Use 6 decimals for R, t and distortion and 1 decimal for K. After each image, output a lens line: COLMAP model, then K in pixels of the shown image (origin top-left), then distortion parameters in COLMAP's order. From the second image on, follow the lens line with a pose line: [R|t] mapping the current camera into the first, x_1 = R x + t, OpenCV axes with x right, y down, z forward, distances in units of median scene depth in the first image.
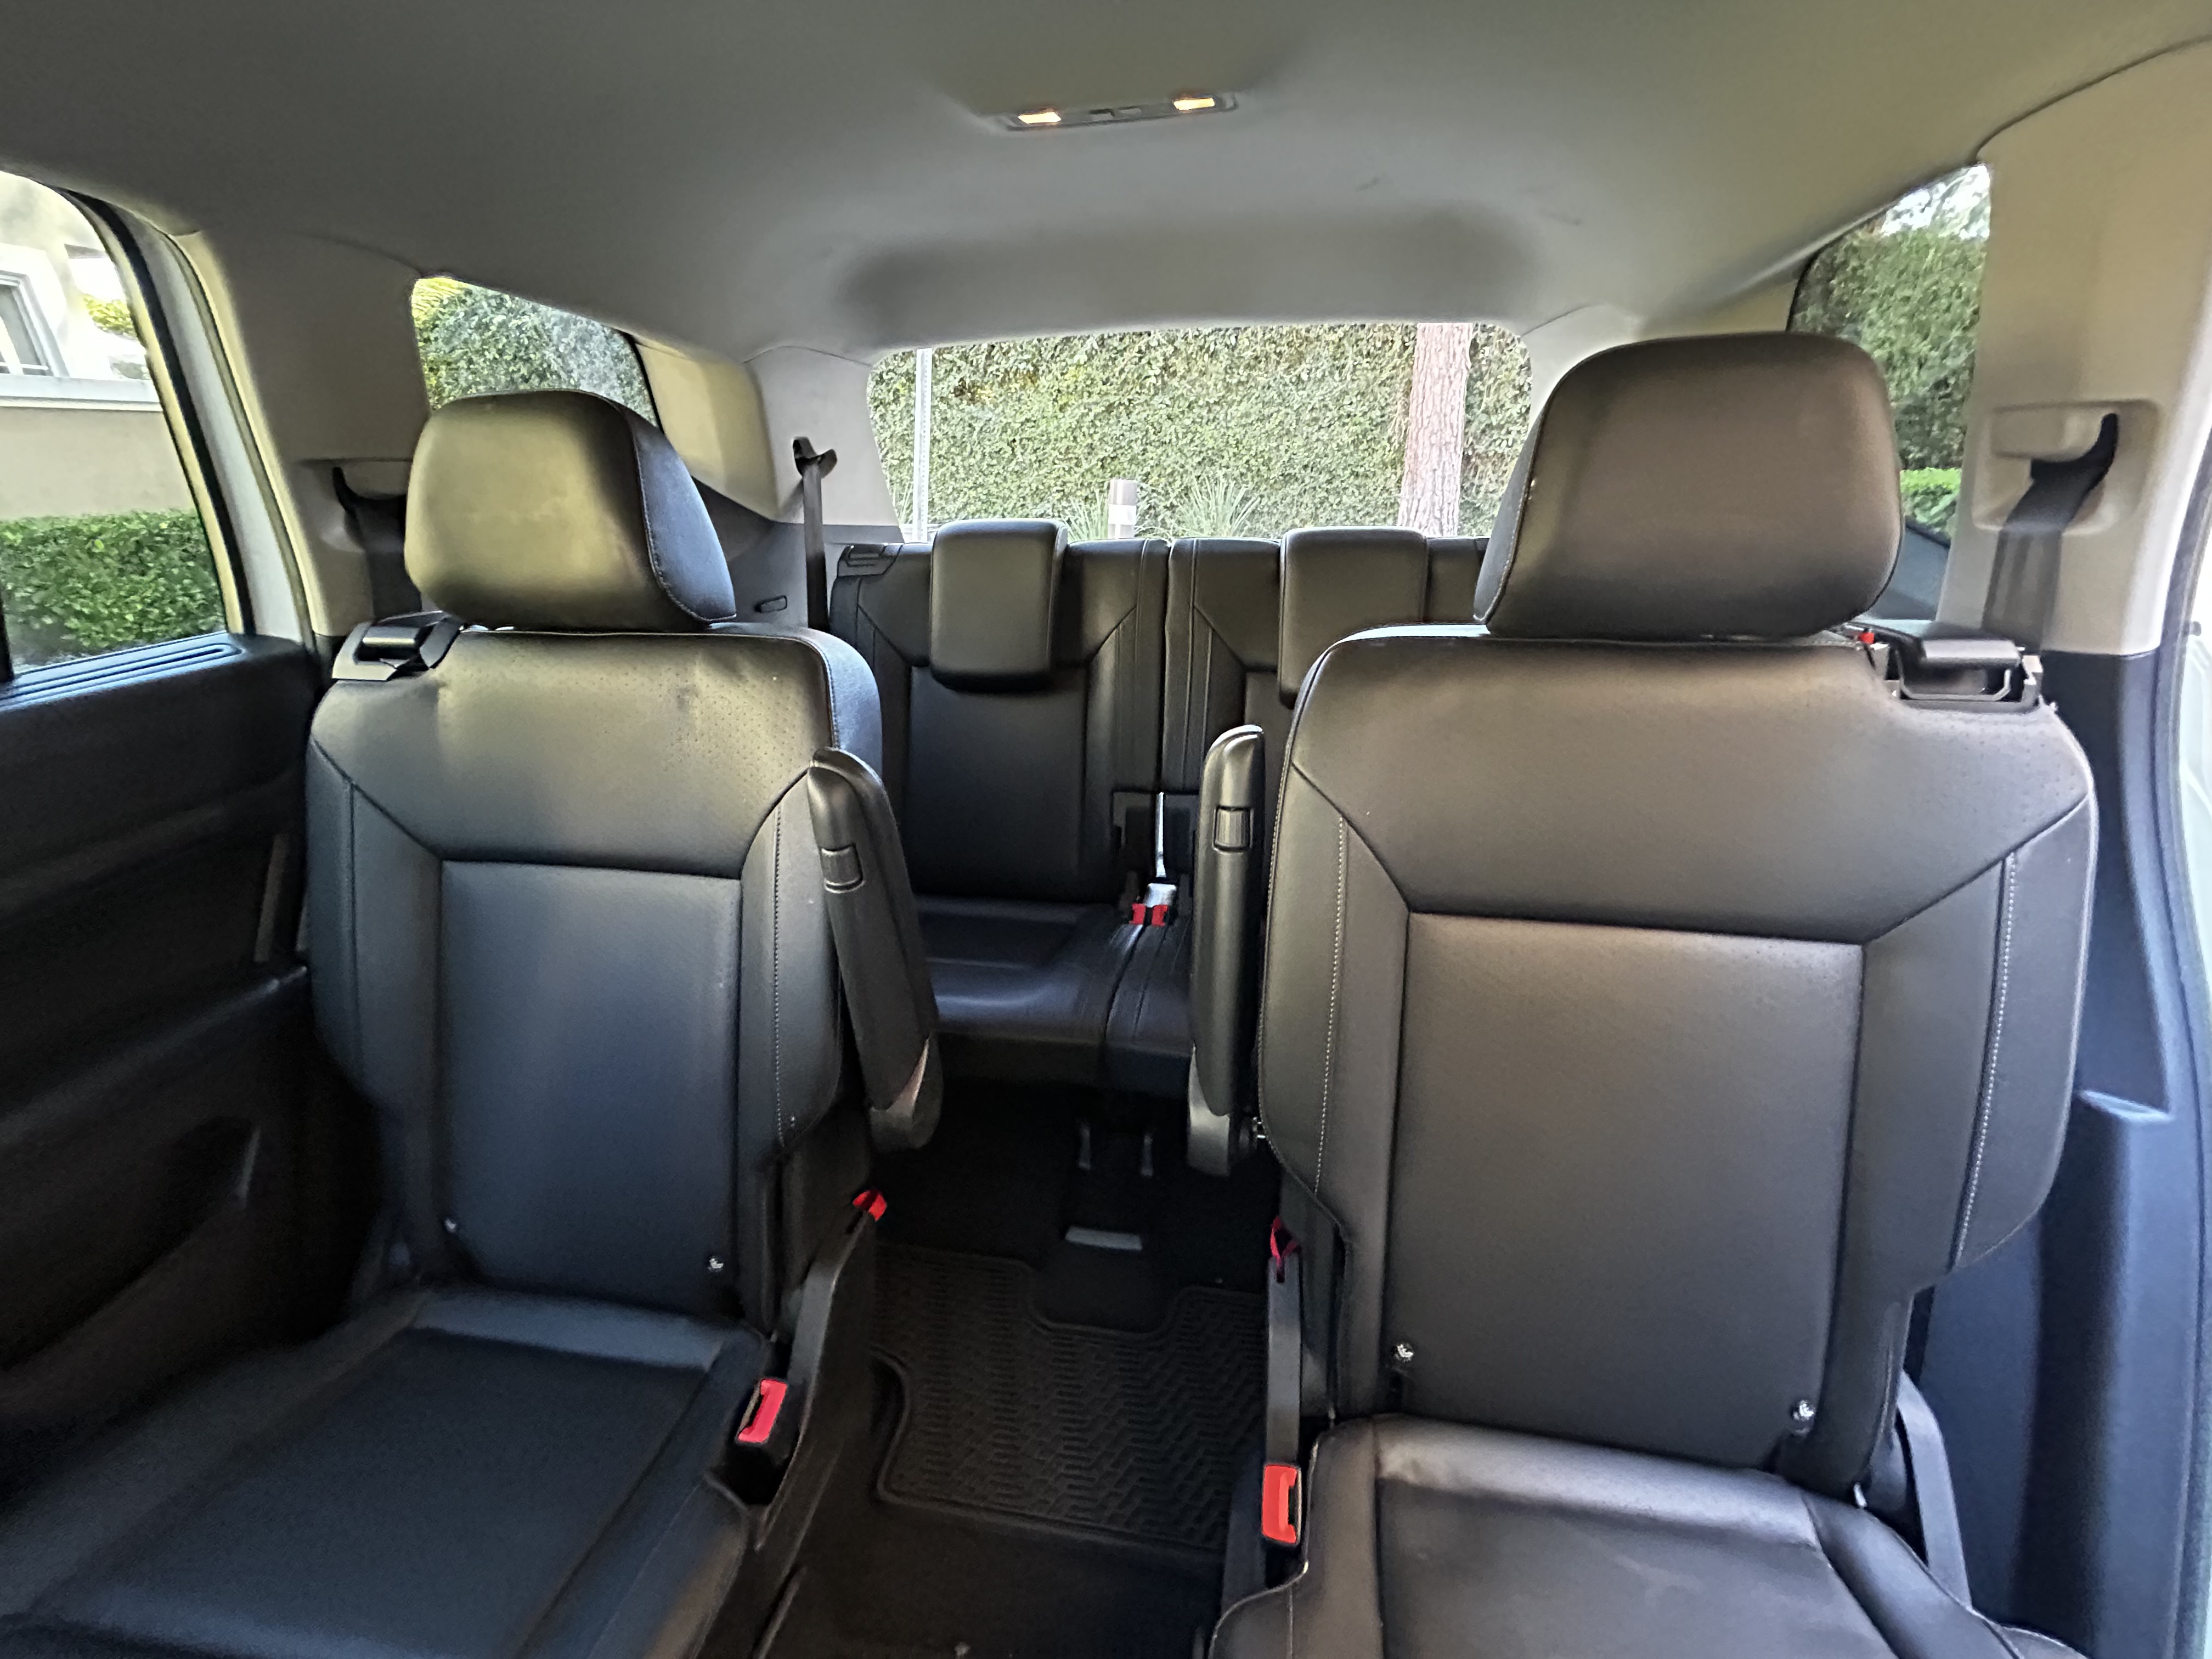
lens RADIAL K [[903.8, 0, 1099.8], [0, 903.8, 829.6], [0, 0, 1]] dist [-0.004109, 0.001502]
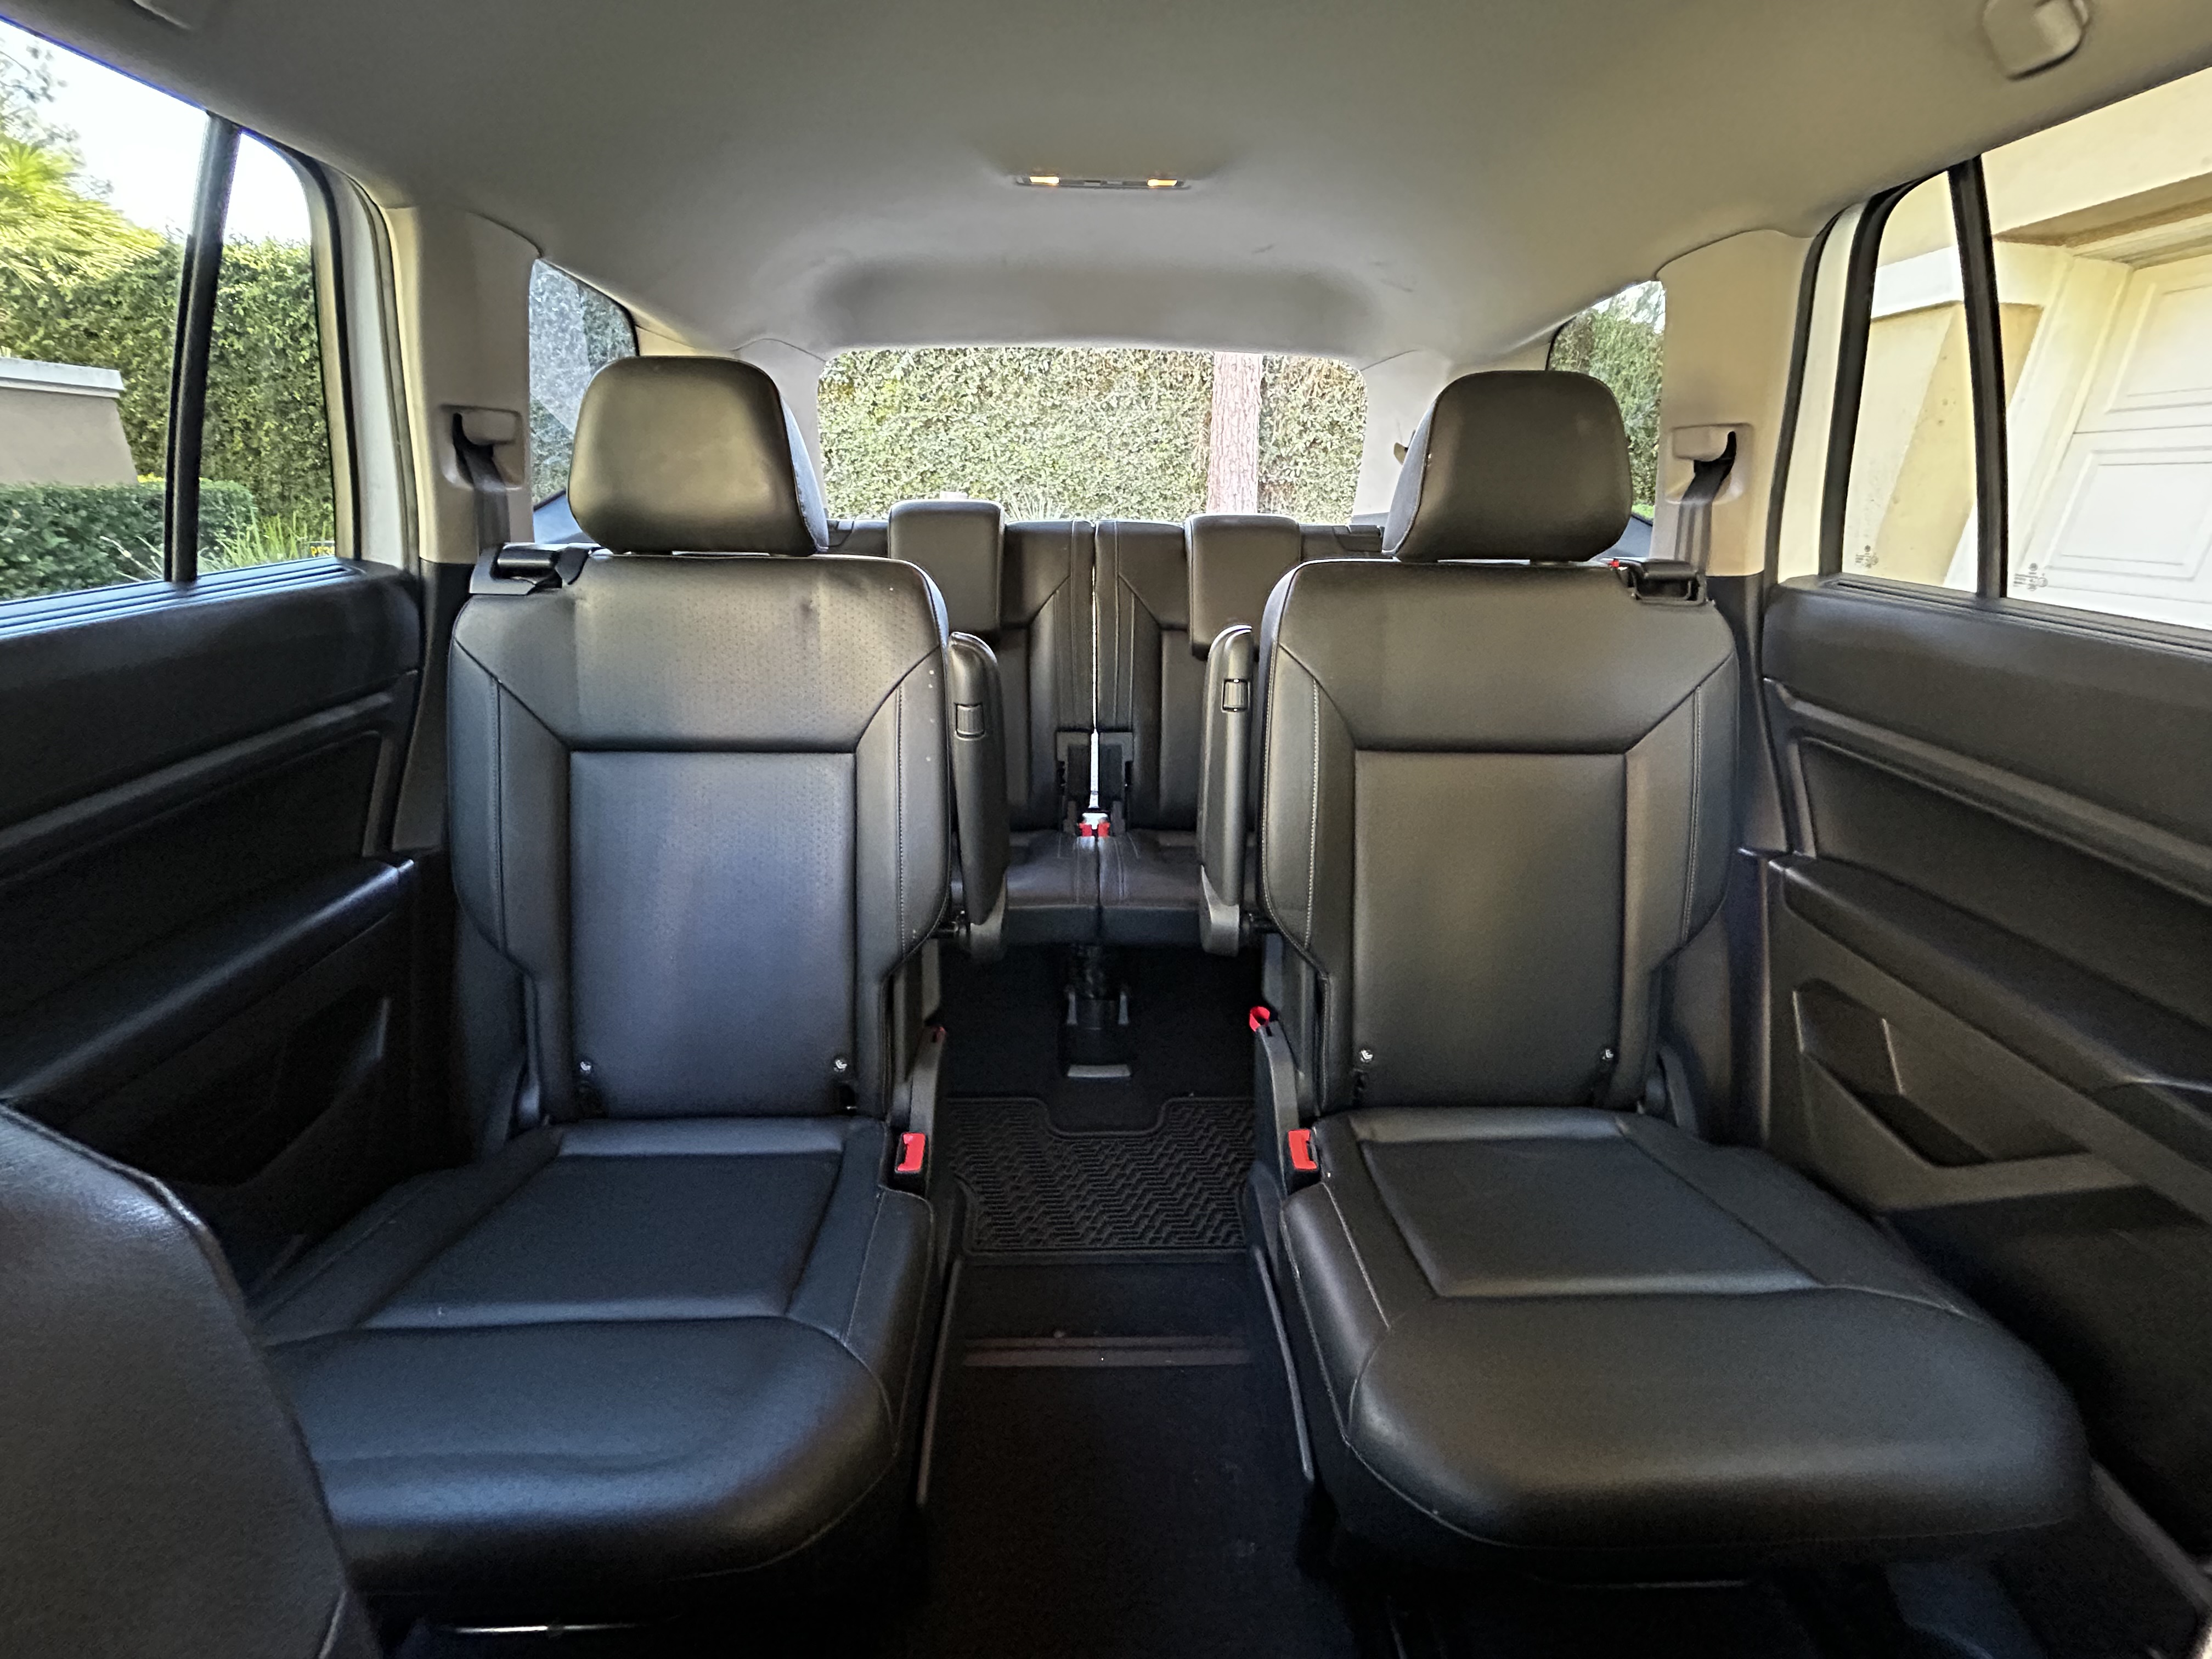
lens RADIAL K [[903.8, 0, 1106.3], [0, 903.8, 830.3], [0, 0, 1]] dist [-0.004109, 0.001502]
pose [[0.976702, -0.041708, 0.210510, -0.263092], [0.046059, 0.998814, -0.015807, 0.162636], [-0.209601, 0.025134, 0.977464, -0.249167]]
